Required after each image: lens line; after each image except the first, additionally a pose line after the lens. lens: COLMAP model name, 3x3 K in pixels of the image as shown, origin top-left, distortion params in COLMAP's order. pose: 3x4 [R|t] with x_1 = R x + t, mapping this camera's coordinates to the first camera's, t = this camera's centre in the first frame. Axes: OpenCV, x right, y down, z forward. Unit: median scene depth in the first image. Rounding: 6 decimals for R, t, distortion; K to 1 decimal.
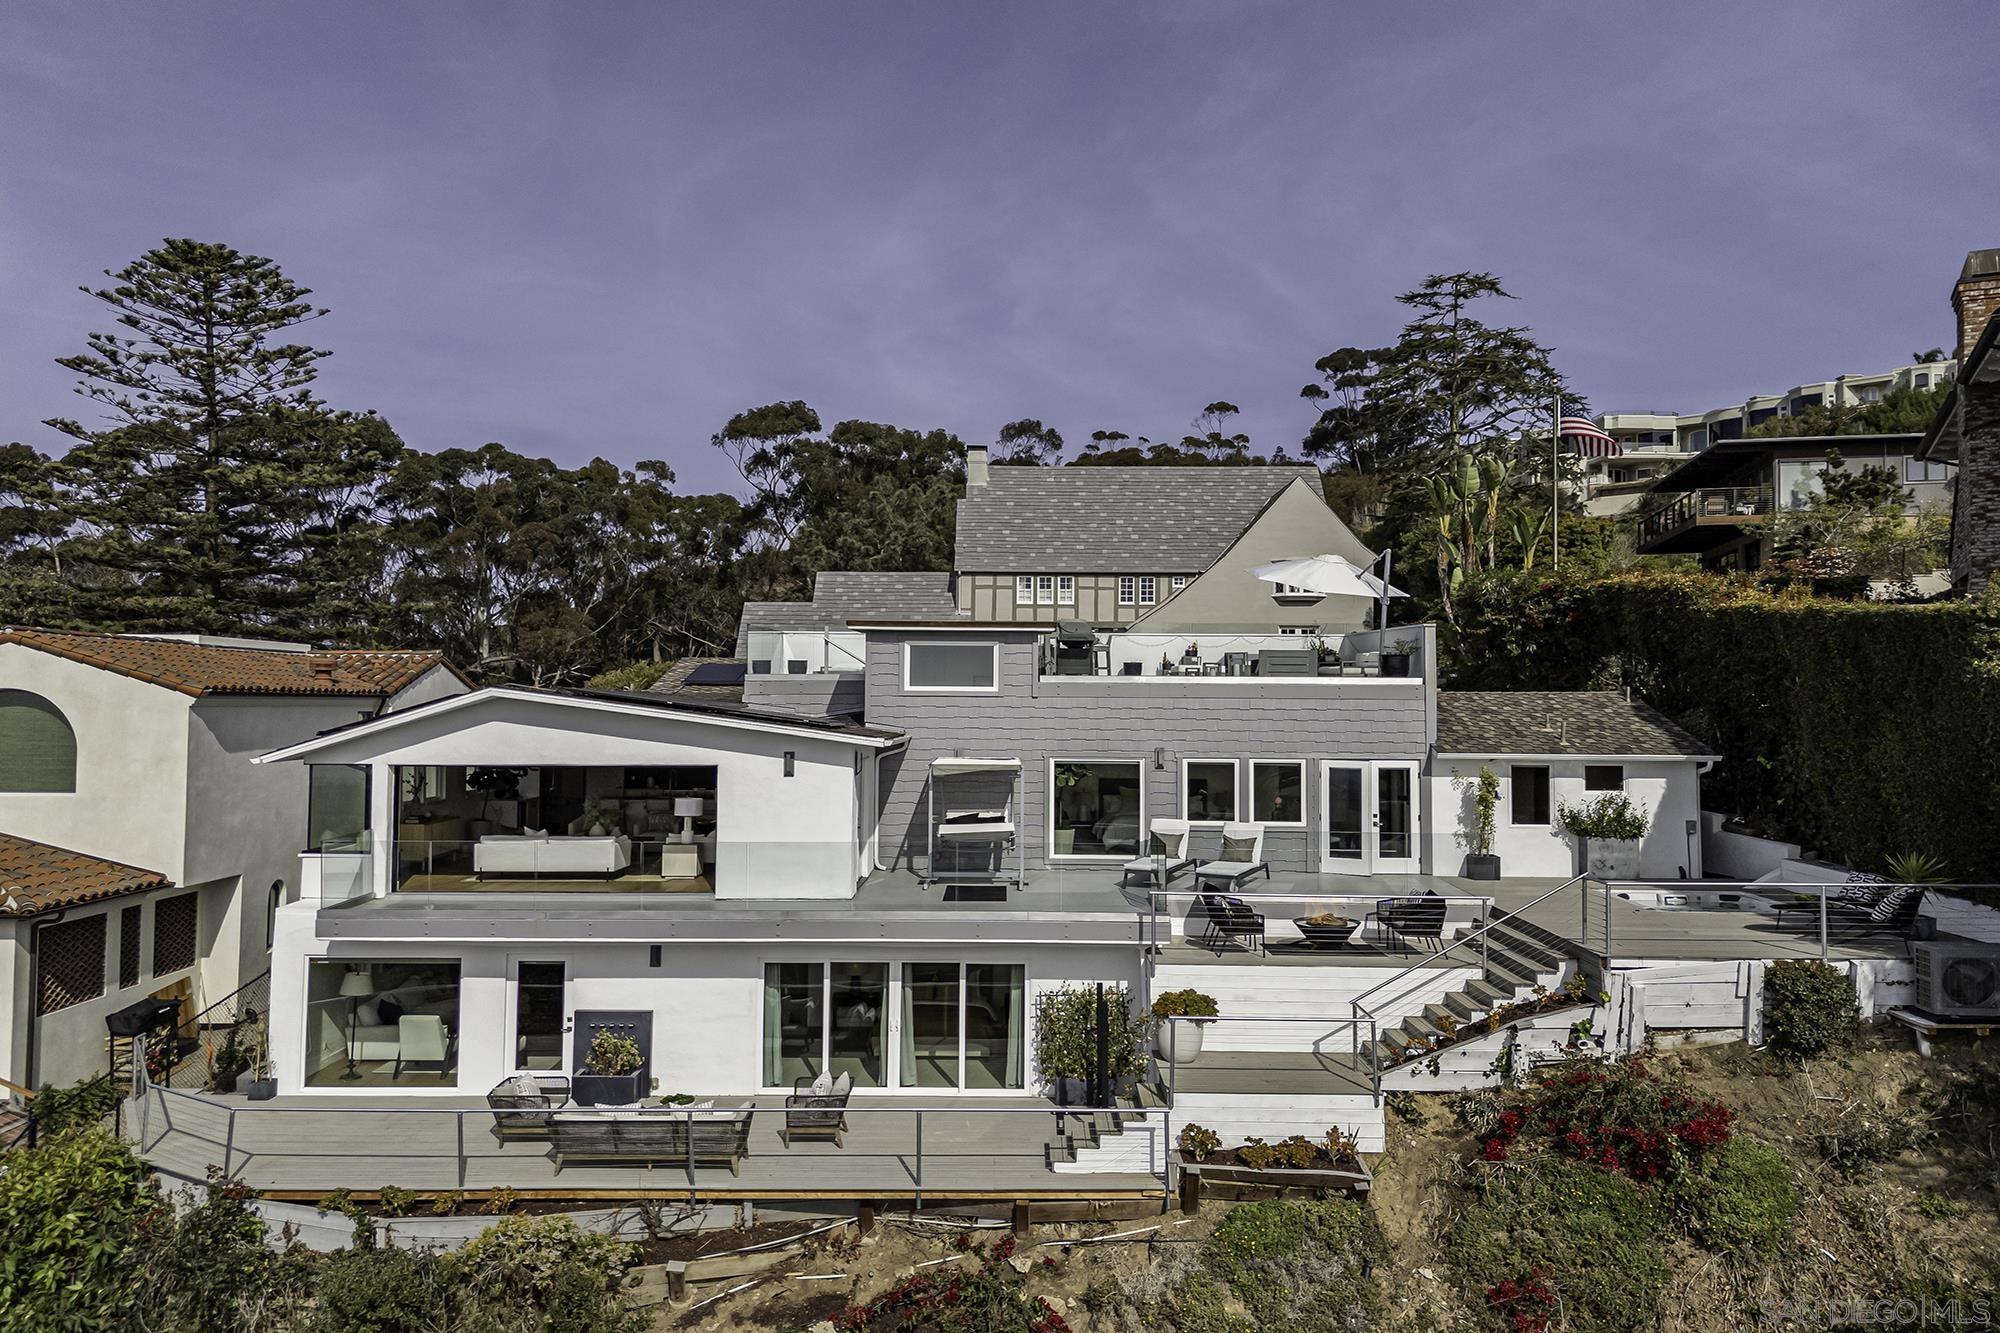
lens RADIAL K [[1438.6, 0, 983.0], [0, 1438.6, 671.7], [0, 0, 1]] dist [0.095189, -0.106221]
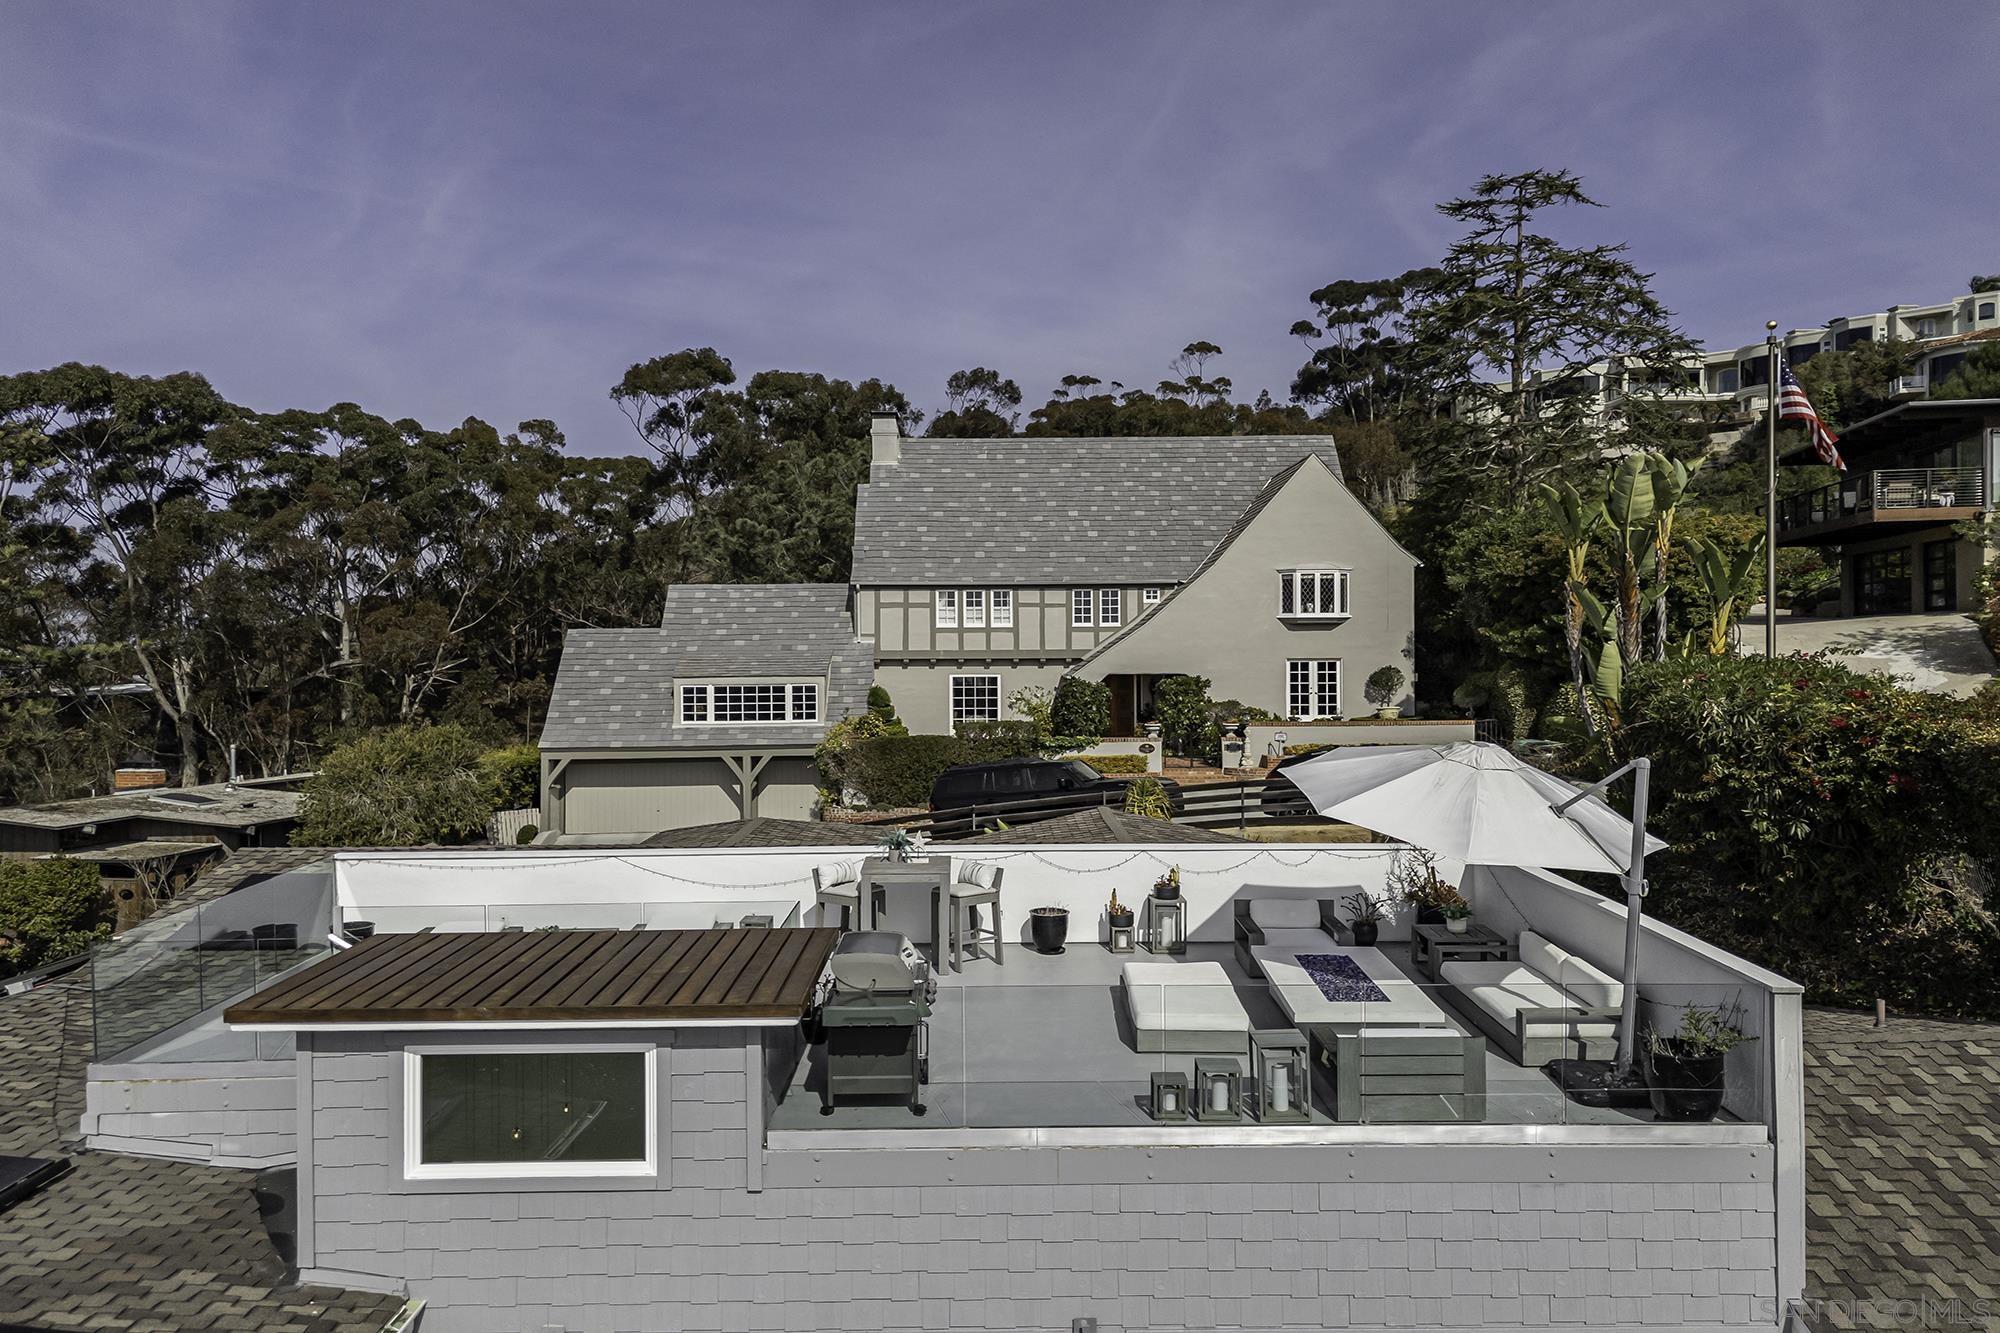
lens RADIAL K [[1438.6, 0, 983.0], [0, 1438.6, 671.7], [0, 0, 1]] dist [0.095189, -0.106221]
pose [[0.999824, -0.013137, 0.013386, 0.037616], [0.012583, 0.999094, 0.040649, -0.054112], [-0.013908, -0.040474, 0.999084, 0.252173]]
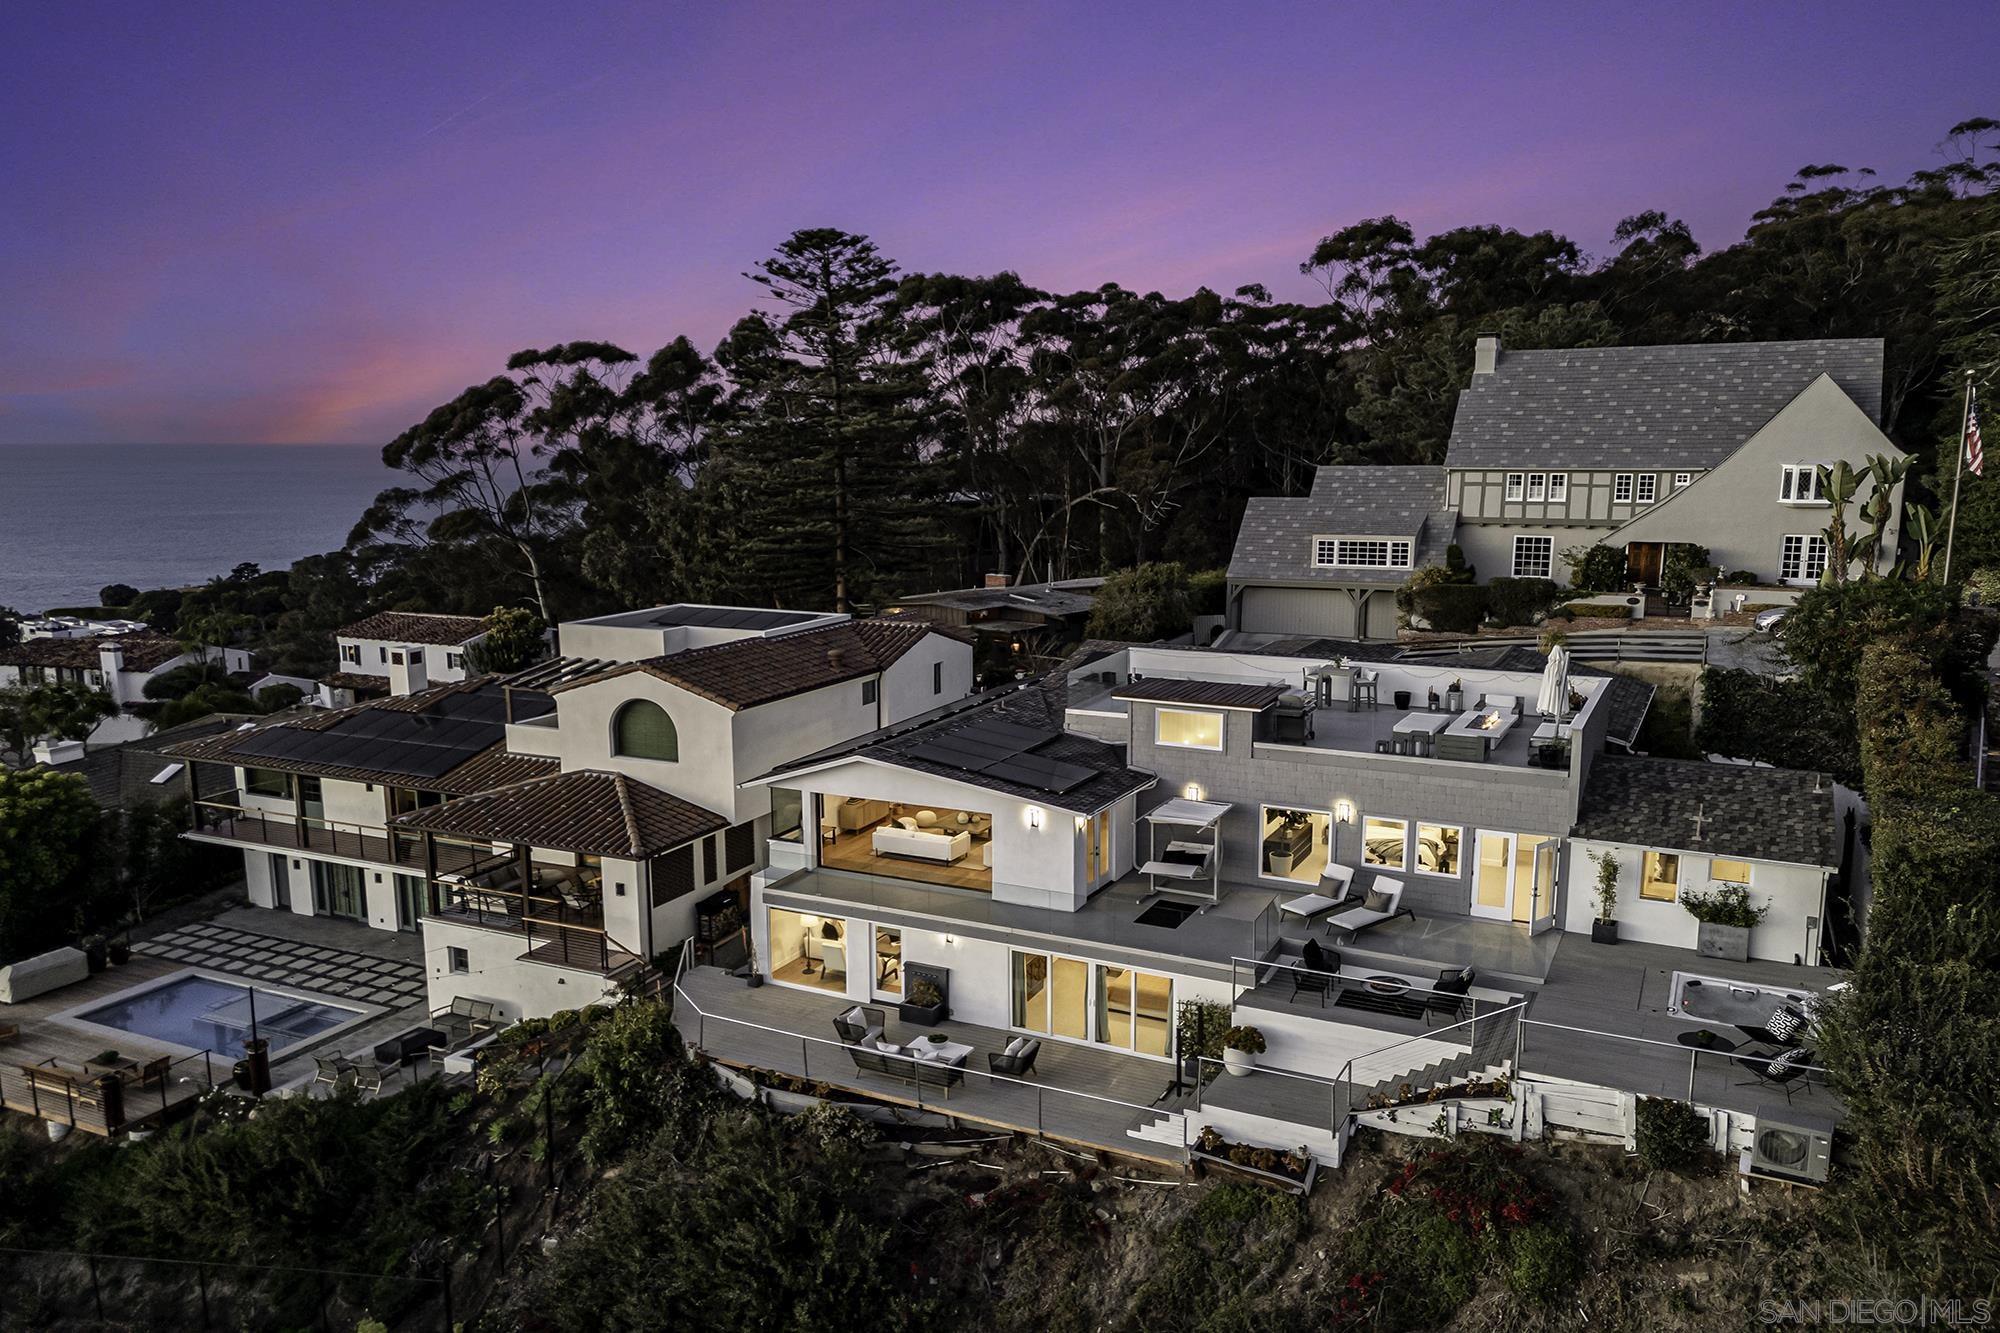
lens RADIAL K [[1432.3, 0, 1012.2], [0, 1432.3, 705.9], [0, 0, 1]] dist [0.096640, -0.099771]
pose [[0.900161, 0.073420, -0.429324, 0.161398], [0.017671, 0.978723, 0.204425, -0.121466], [0.435198, -0.191602, 0.879711, -0.095643]]
